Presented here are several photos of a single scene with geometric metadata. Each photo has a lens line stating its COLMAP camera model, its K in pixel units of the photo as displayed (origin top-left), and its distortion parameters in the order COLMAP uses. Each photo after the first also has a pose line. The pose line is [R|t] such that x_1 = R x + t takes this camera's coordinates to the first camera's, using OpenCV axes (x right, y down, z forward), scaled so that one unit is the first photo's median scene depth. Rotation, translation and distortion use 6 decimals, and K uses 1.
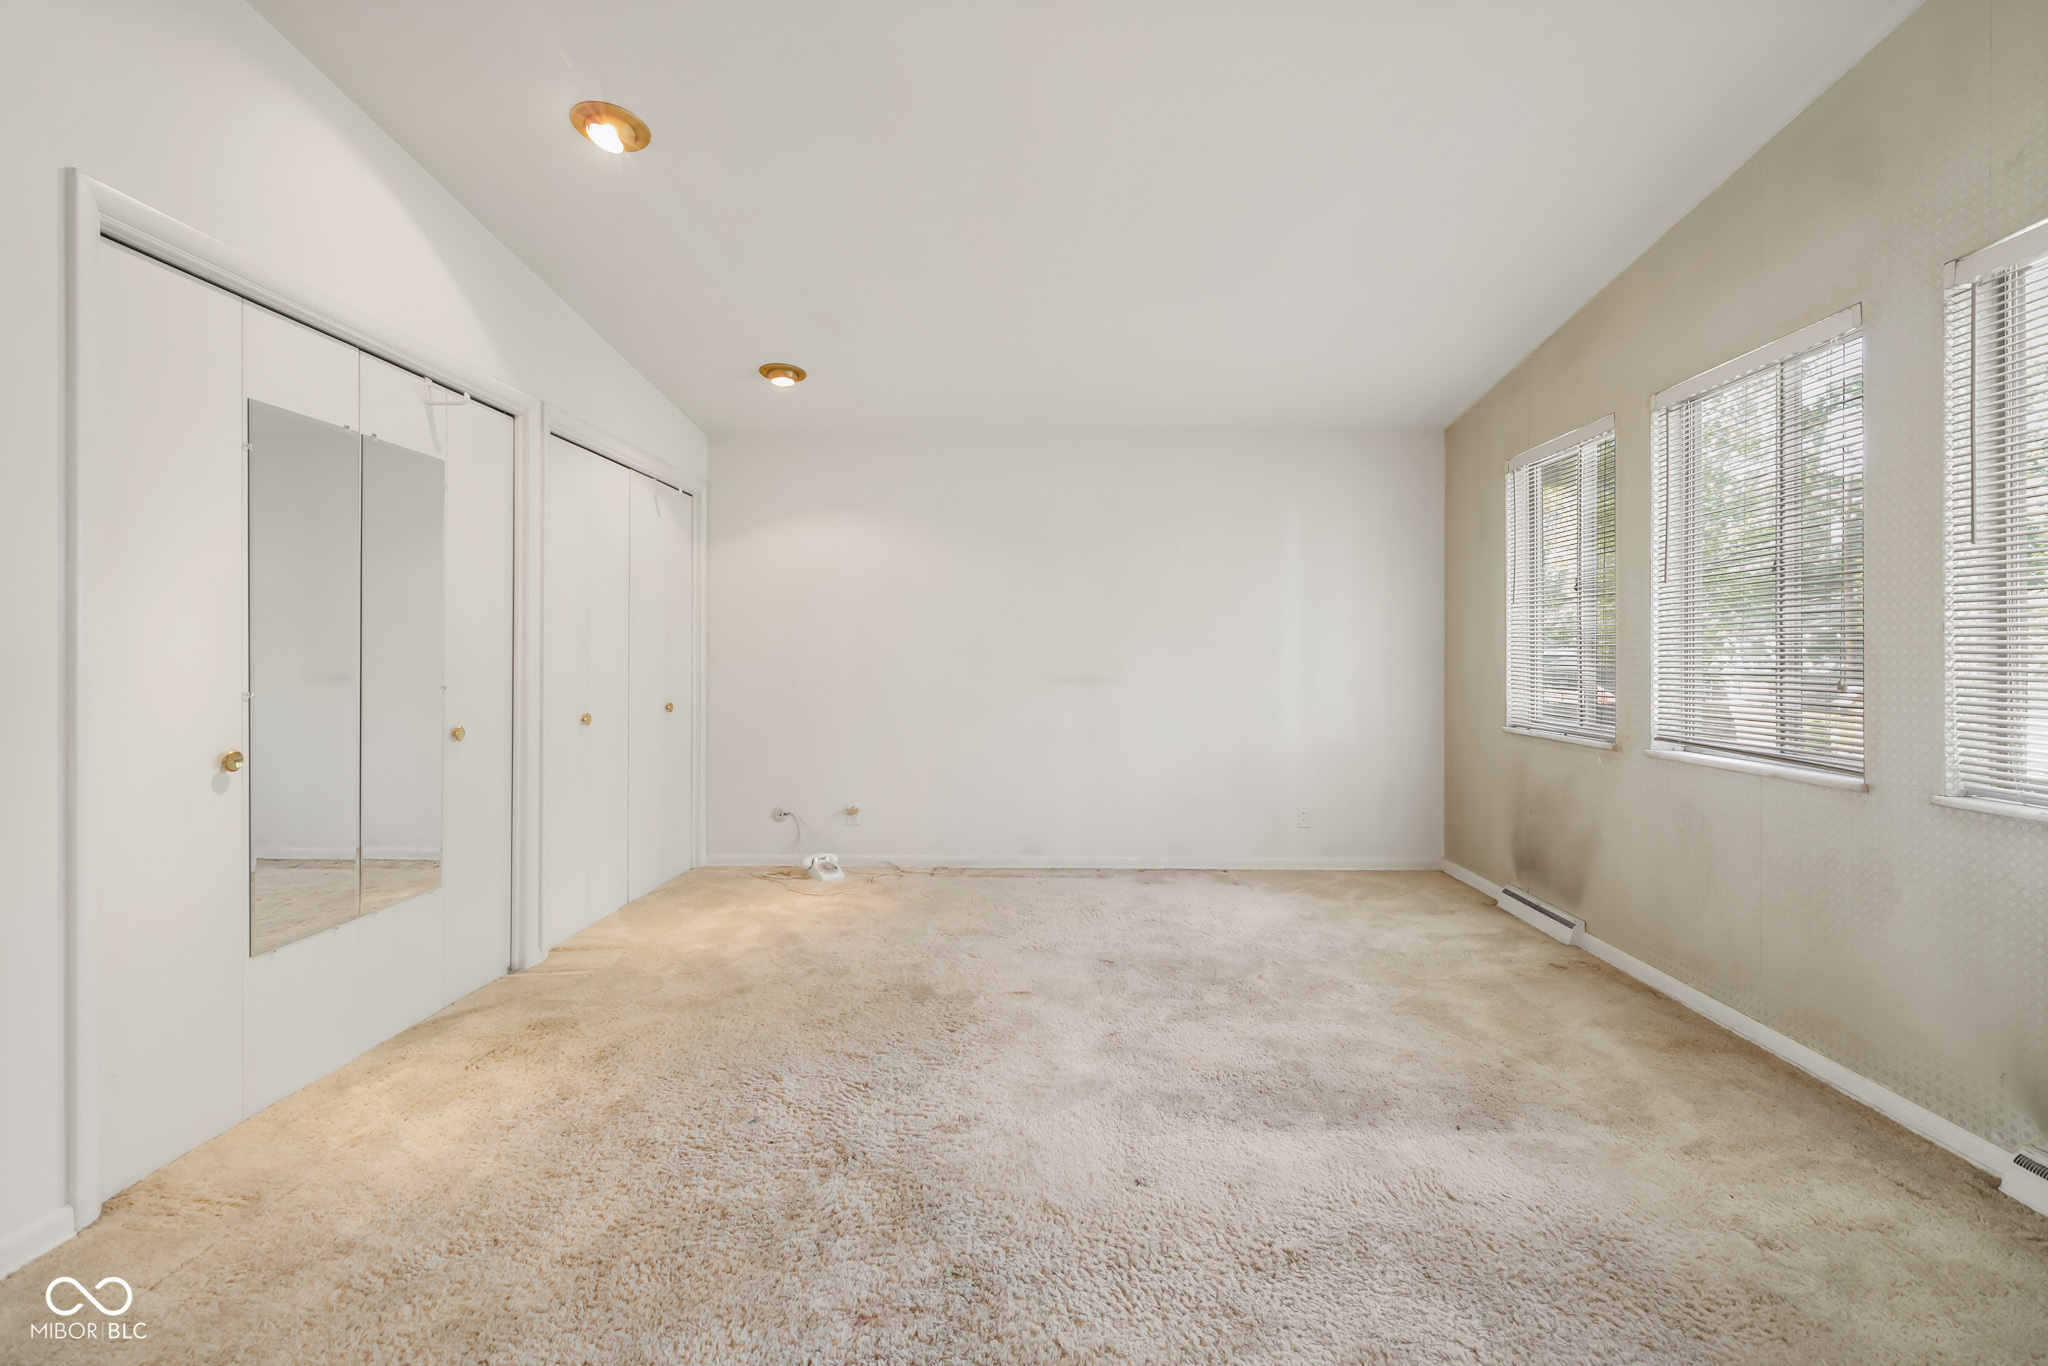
lens RADIAL K [[935.3, 0, 1062.6], [0, 935.3, 674.1], [0, 0, 1]] dist [0.000509, 0.000481]
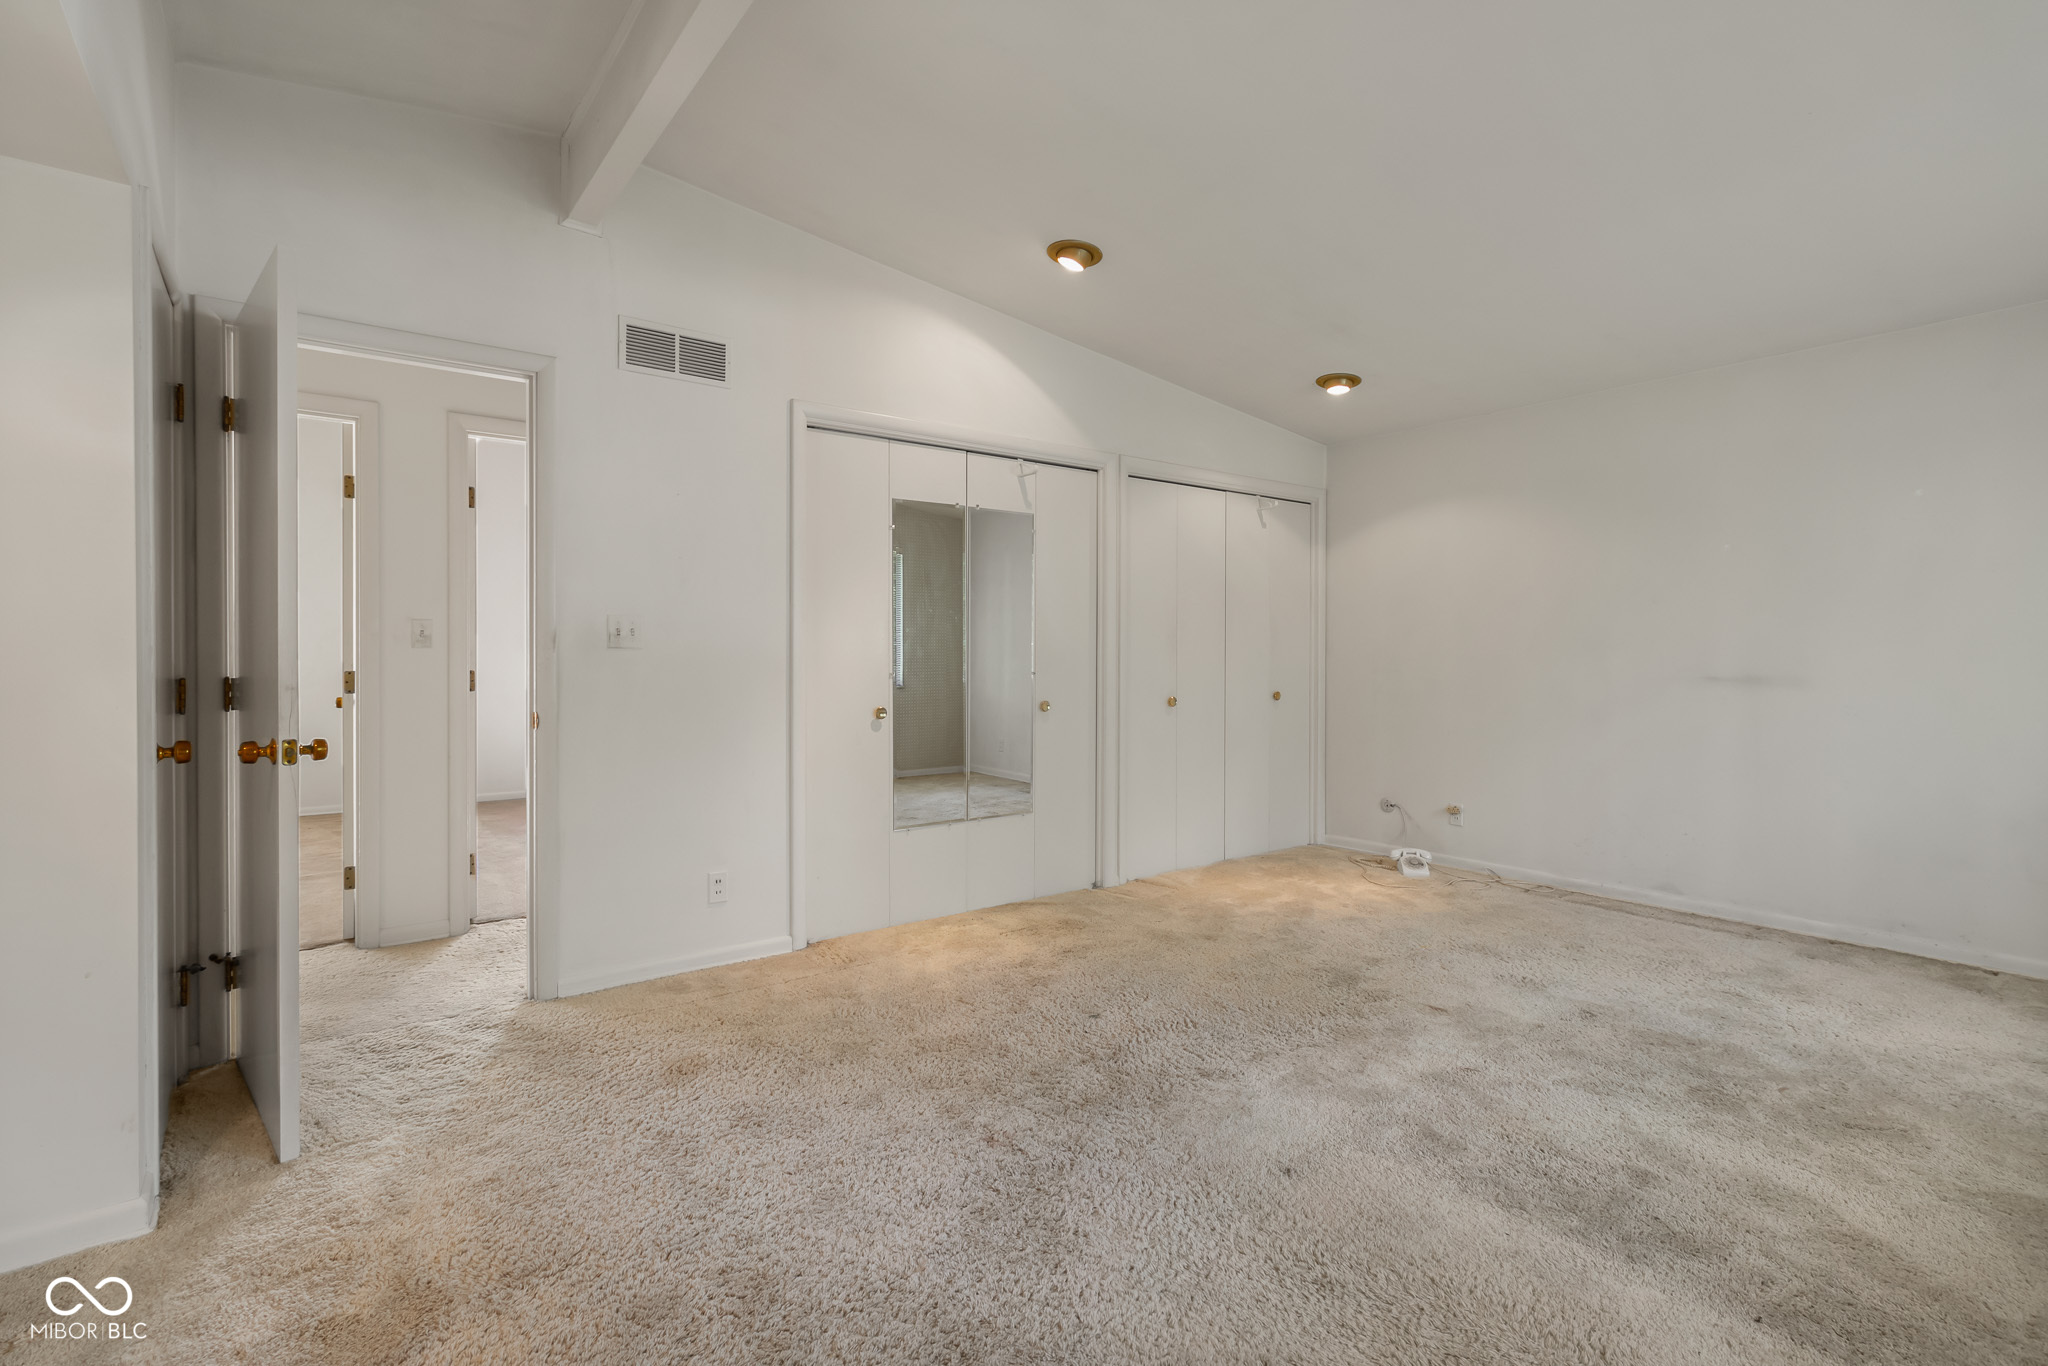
lens RADIAL K [[948.6, 0, 1042.6], [0, 948.6, 665.3], [0, 0, 1]] dist [0.001045, 0.000635]
pose [[0.634163, 0.010514, -0.773128, 0.477251], [-0.011891, 0.999922, 0.003845, -0.003506], [0.773108, 0.006754, 0.634239, 0.094825]]
